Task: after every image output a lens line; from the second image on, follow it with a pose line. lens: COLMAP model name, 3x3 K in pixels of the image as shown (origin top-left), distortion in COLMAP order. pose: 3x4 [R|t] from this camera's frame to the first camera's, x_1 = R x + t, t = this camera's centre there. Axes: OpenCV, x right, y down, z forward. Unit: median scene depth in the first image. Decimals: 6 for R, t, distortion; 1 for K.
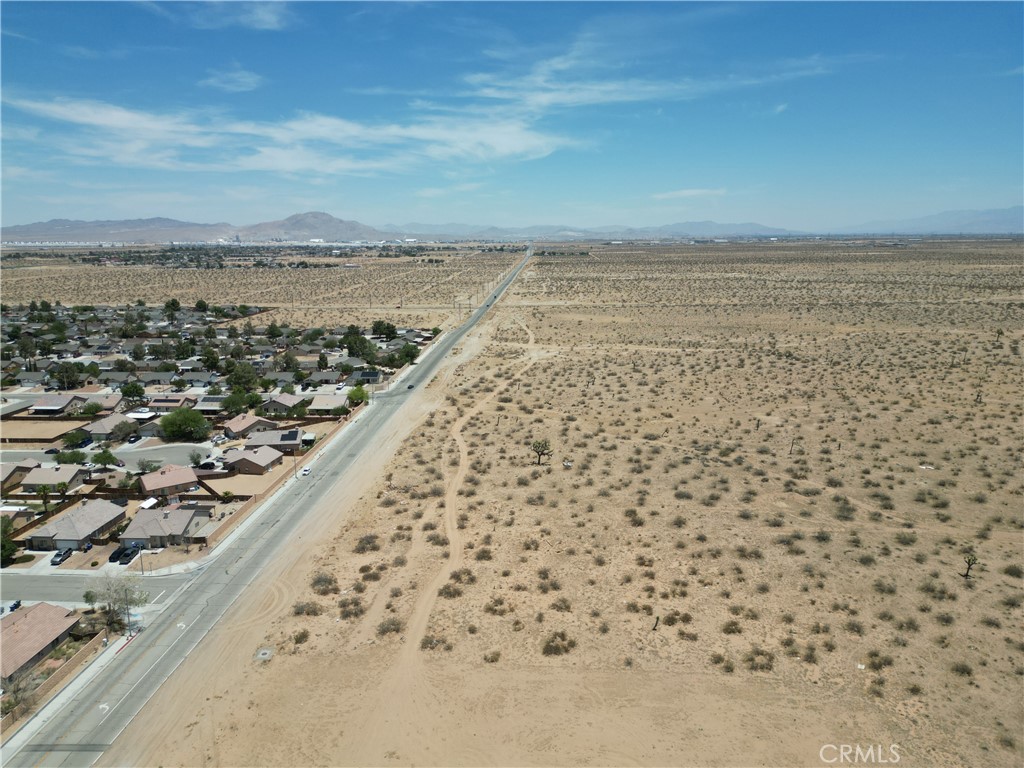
lens RADIAL K [[719.3, 0, 512.2], [0, 719.3, 381.3], [0, 0, 1]] dist [0.057387, -0.051382]
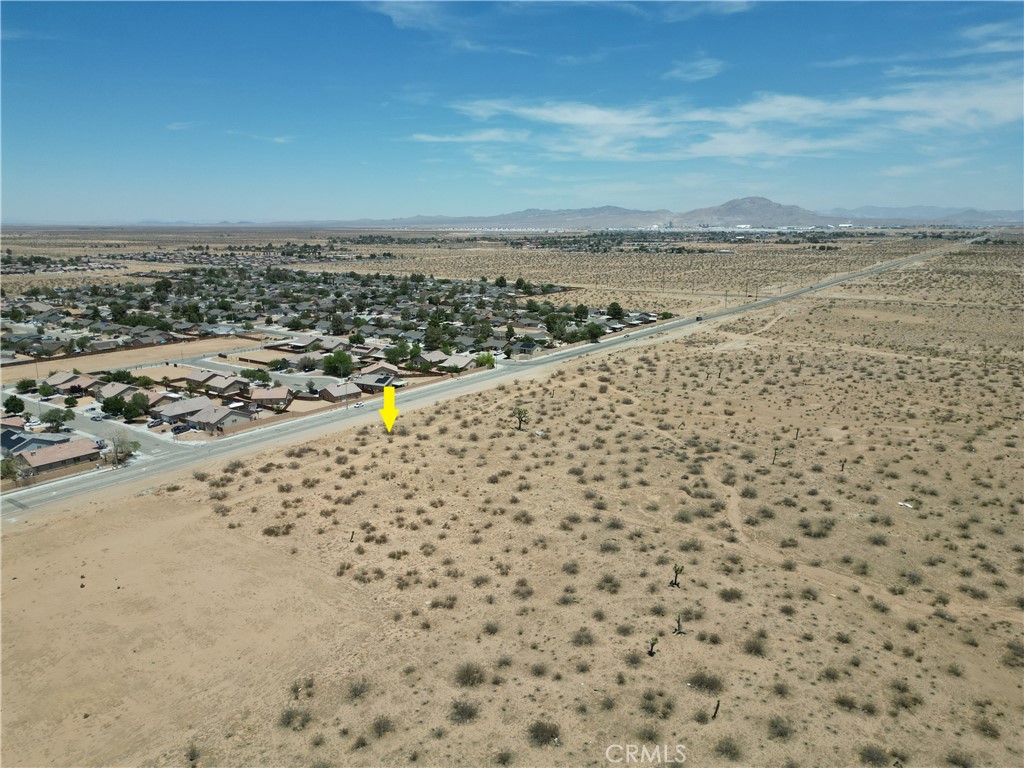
lens RADIAL K [[719.3, 0, 508.5], [0, 719.3, 389.1], [0, 0, 1]] dist [0.057387, -0.051382]
pose [[0.835381, 0.126915, -0.534819, 0.640982], [-0.111522, 0.991877, 0.061181, -0.012198], [0.538240, 0.008535, 0.842749, 0.063809]]
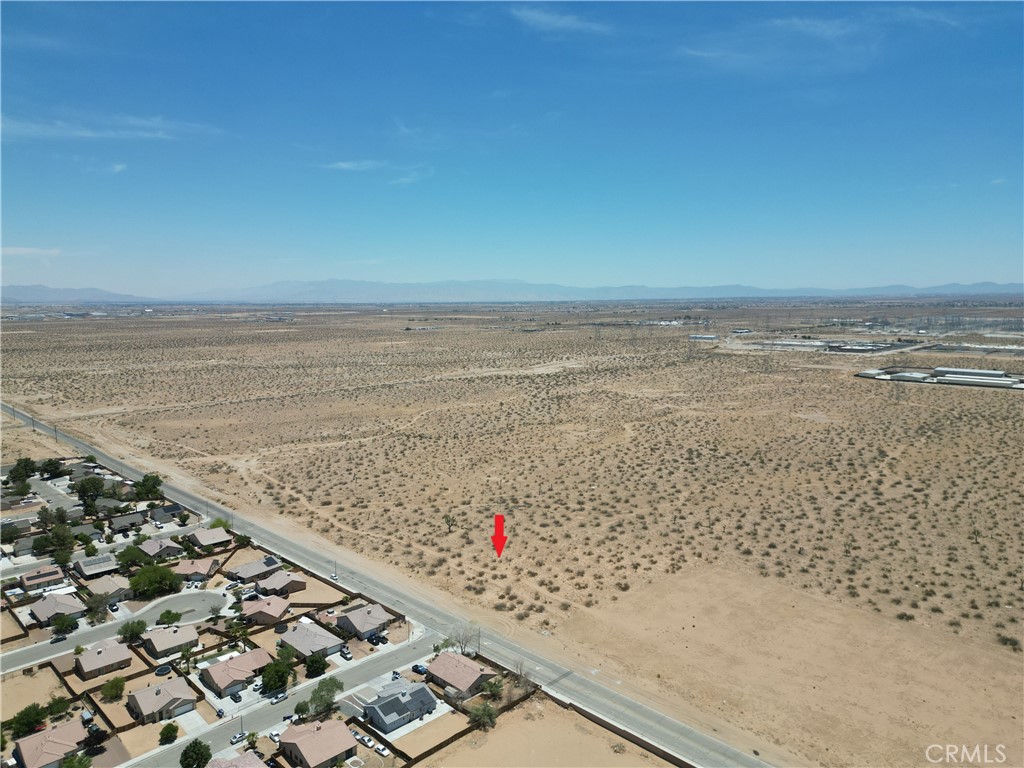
lens RADIAL K [[719.3, 0, 504.3], [0, 719.3, 384.2], [0, 0, 1]] dist [0.057387, -0.051382]
pose [[0.676652, -0.088411, 0.730976, -1.073225], [0.147532, 0.988912, -0.016959, -0.172351], [-0.721372, 0.119317, 0.682192, -0.223287]]
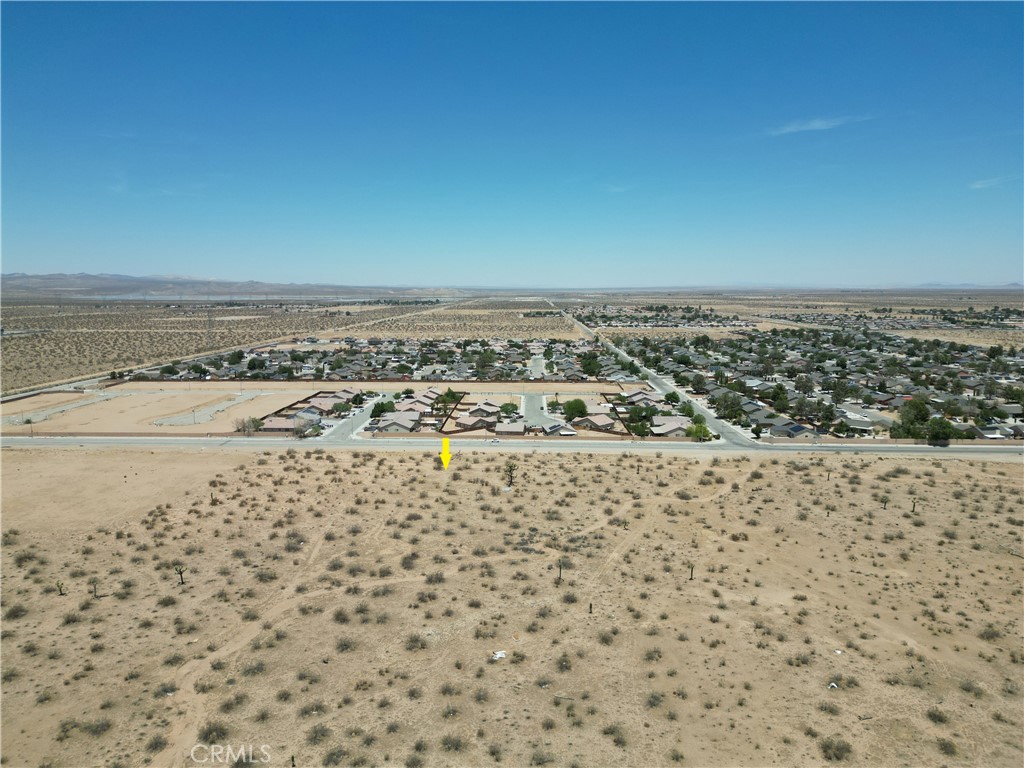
lens RADIAL K [[719.3, 0, 510.7], [0, 719.3, 385.9], [0, 0, 1]] dist [0.057387, -0.051382]
pose [[0.014366, 0.142821, -0.989644, 1.187859], [-0.198654, 0.970424, 0.137163, -0.196730], [0.979964, 0.194626, 0.042313, 0.974869]]
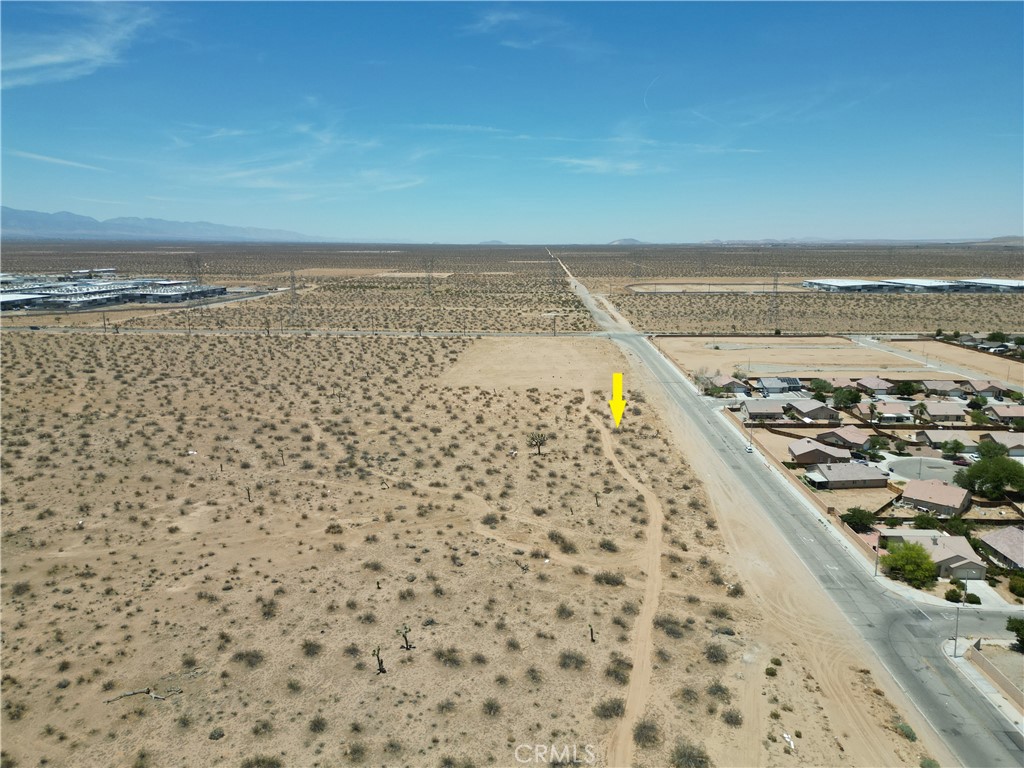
lens RADIAL K [[719.3, 0, 508.0], [0, 719.3, 385.9], [0, 0, 1]] dist [0.057387, -0.051382]
pose [[-0.999919, 0.009108, 0.008915, 0.077966], [0.011857, 0.921354, 0.388543, -0.416547], [-0.004675, 0.388617, -0.921388, 2.056445]]
